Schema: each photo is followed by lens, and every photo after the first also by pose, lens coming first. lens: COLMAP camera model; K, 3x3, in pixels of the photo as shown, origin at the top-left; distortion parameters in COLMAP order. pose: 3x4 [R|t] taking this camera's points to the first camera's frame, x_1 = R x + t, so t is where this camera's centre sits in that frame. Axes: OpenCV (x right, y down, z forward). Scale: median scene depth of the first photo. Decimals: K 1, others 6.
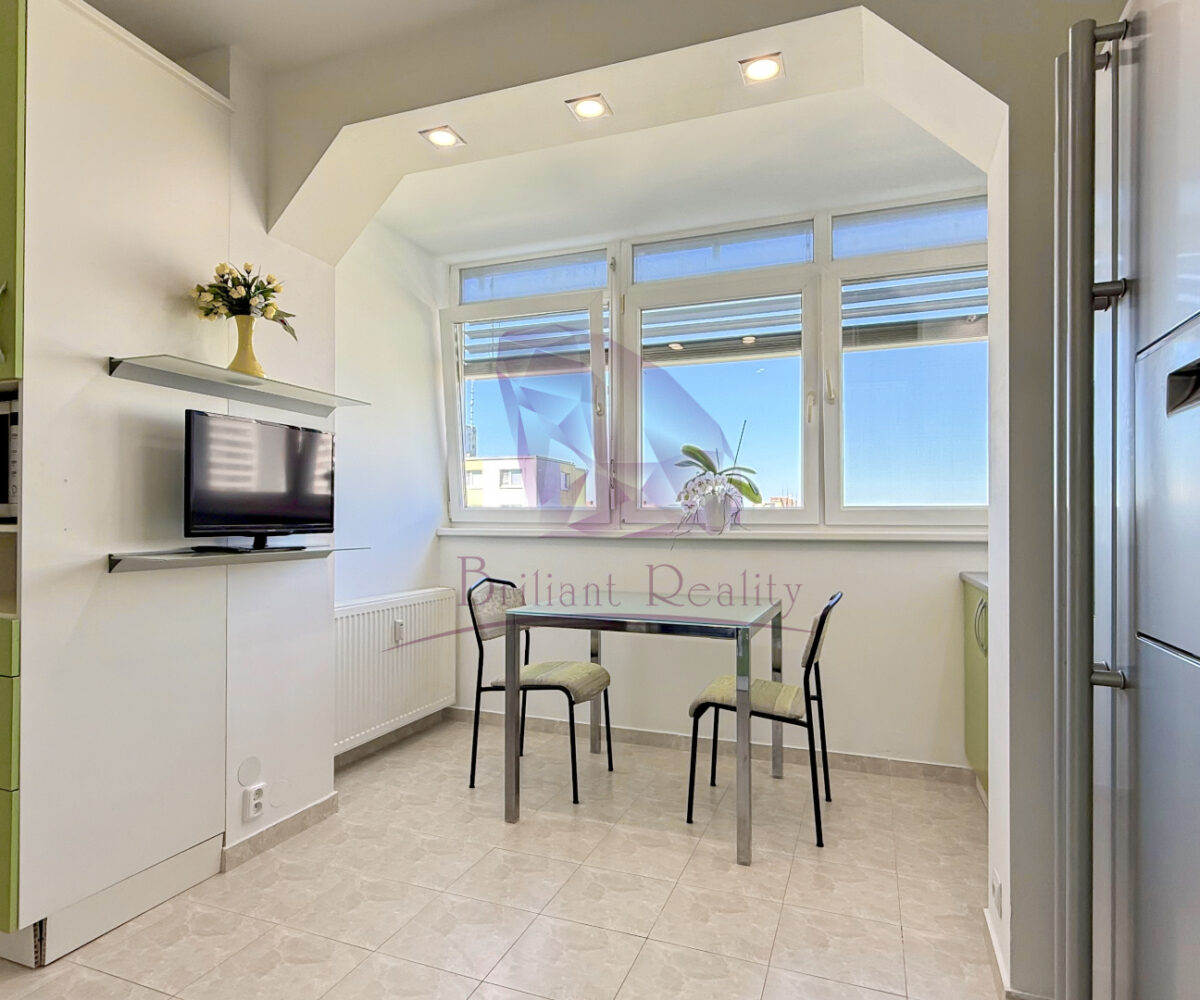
lens RADIAL K [[716.5, 0, 603.9], [0, 716.5, 557.7], [0, 0, 1]] dist [0.003410, 0.000019]
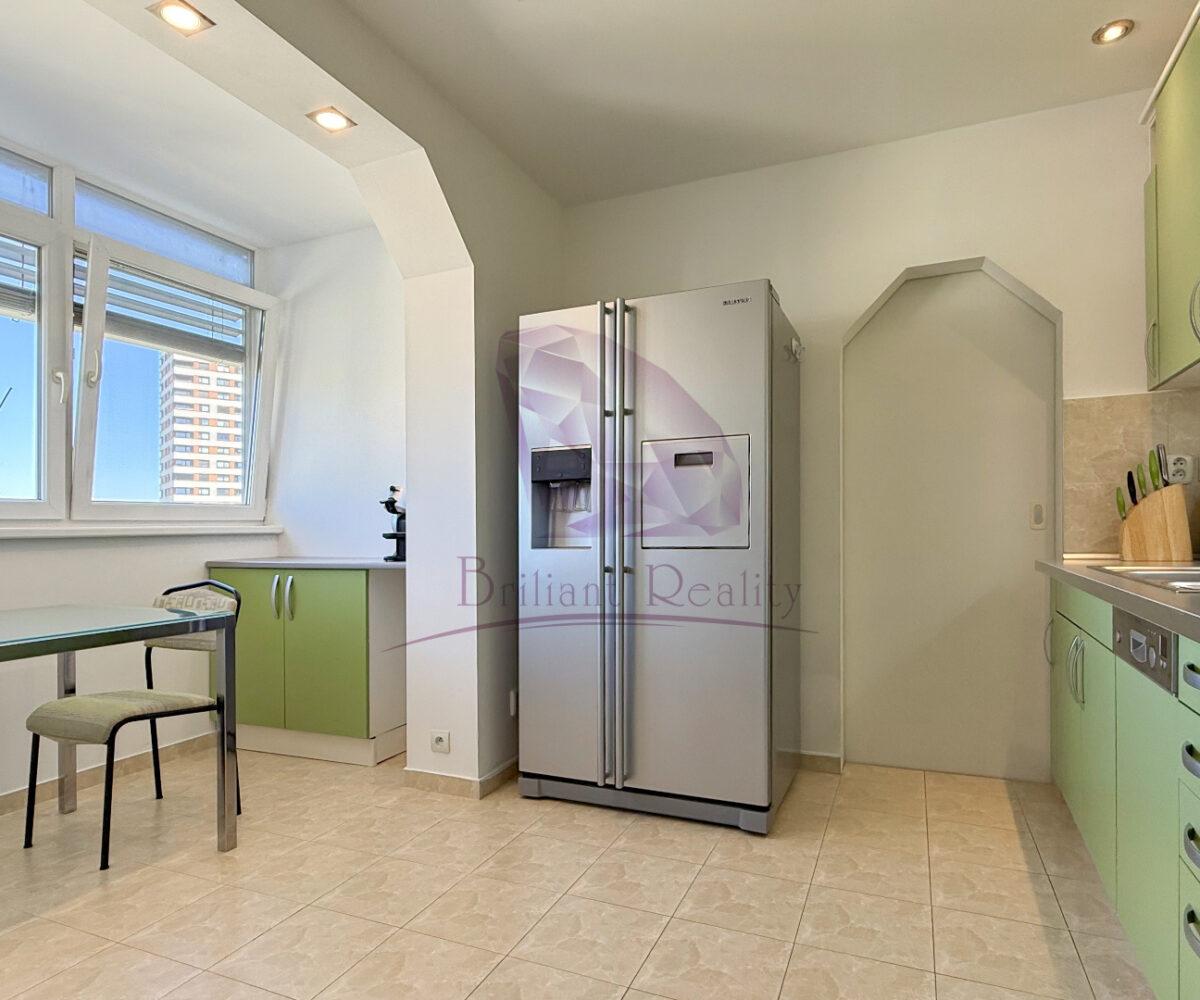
lens RADIAL K [[716.5, 0, 603.9], [0, 716.5, 557.7], [0, 0, 1]] dist [0.003410, 0.000019]
pose [[0.061309, -0.057425, 0.996466, -0.675428], [0.064153, 0.996506, 0.053481, -0.005268], [-0.996055, 0.060647, 0.064778, 0.334584]]
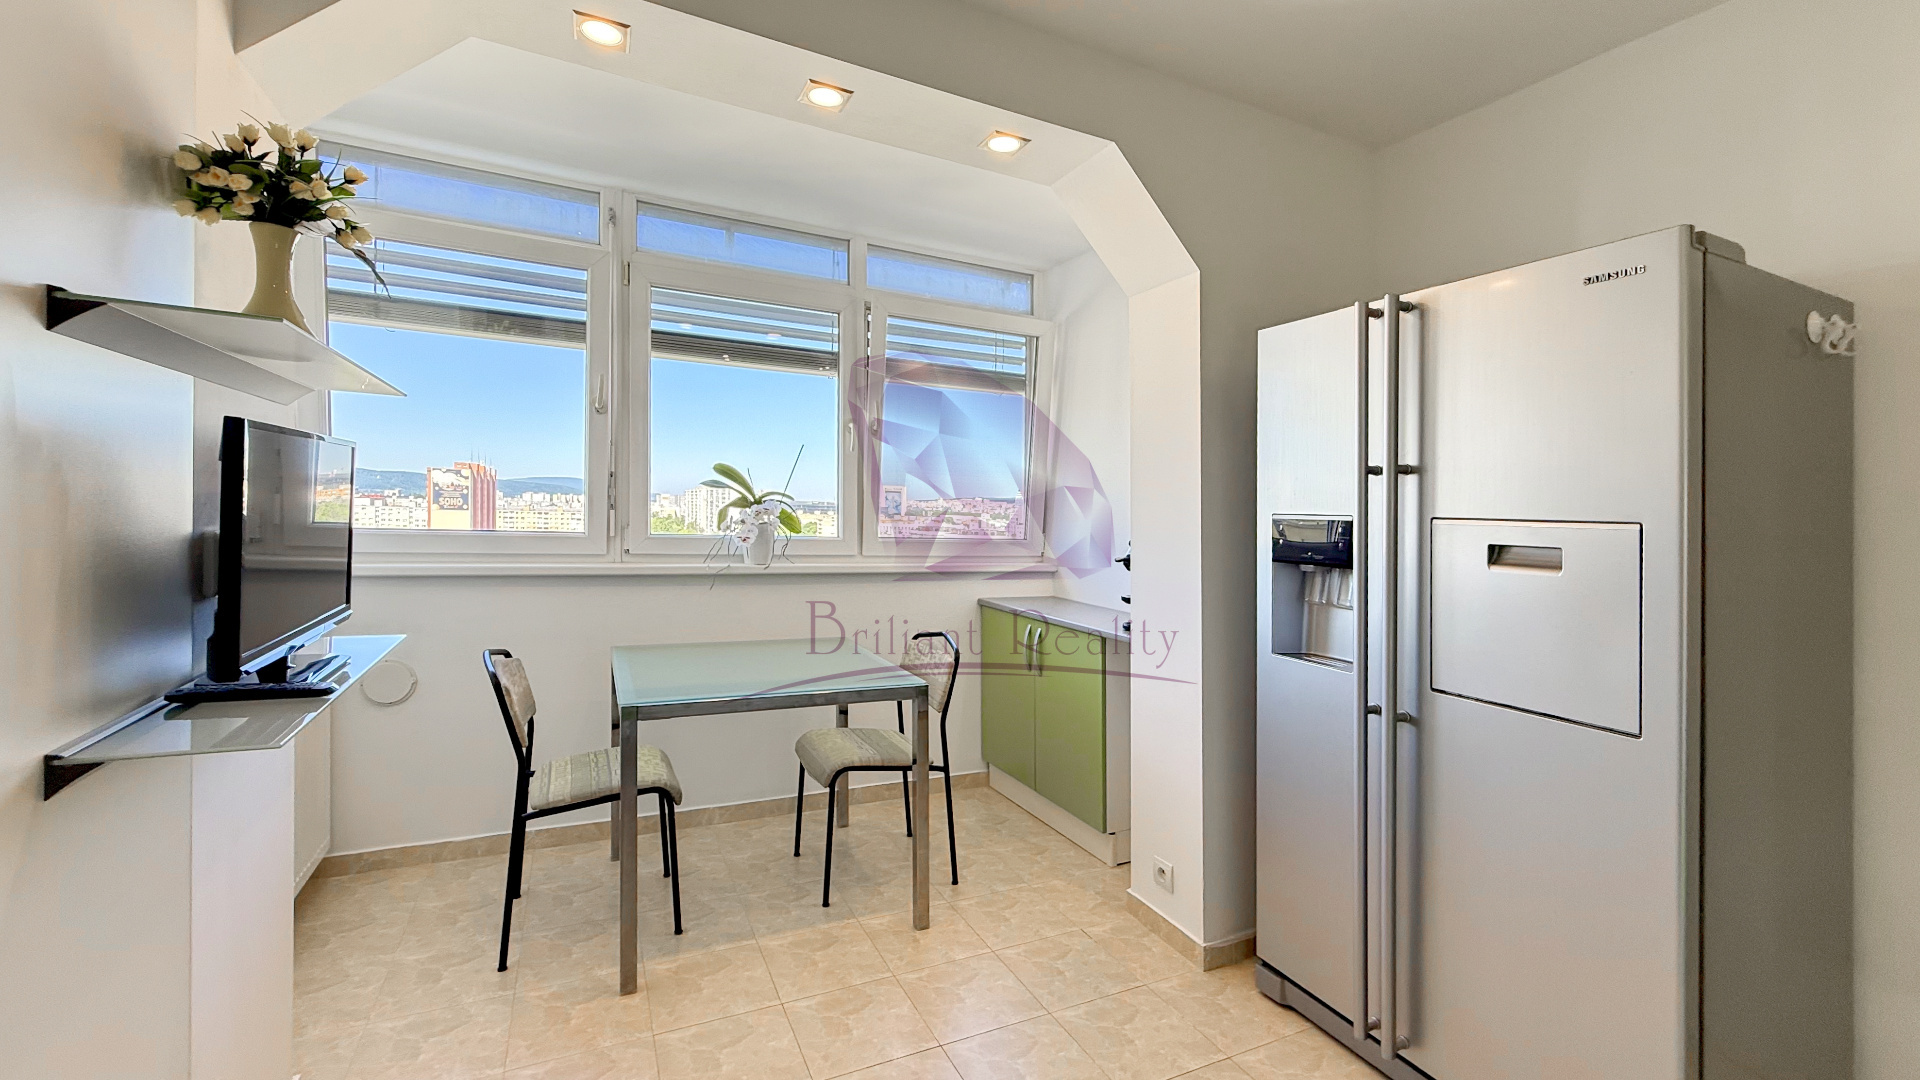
lens RADIAL K [[803.7, 0, 952.0], [0, 803.7, 530.3], [0, 0, 1]] dist [0.003059, 0.000266]
pose [[0.689426, -0.007074, 0.724322, -0.488146], [0.019509, 0.999771, -0.008804, -0.081715], [-0.724094, 0.020201, 0.689406, 0.196318]]
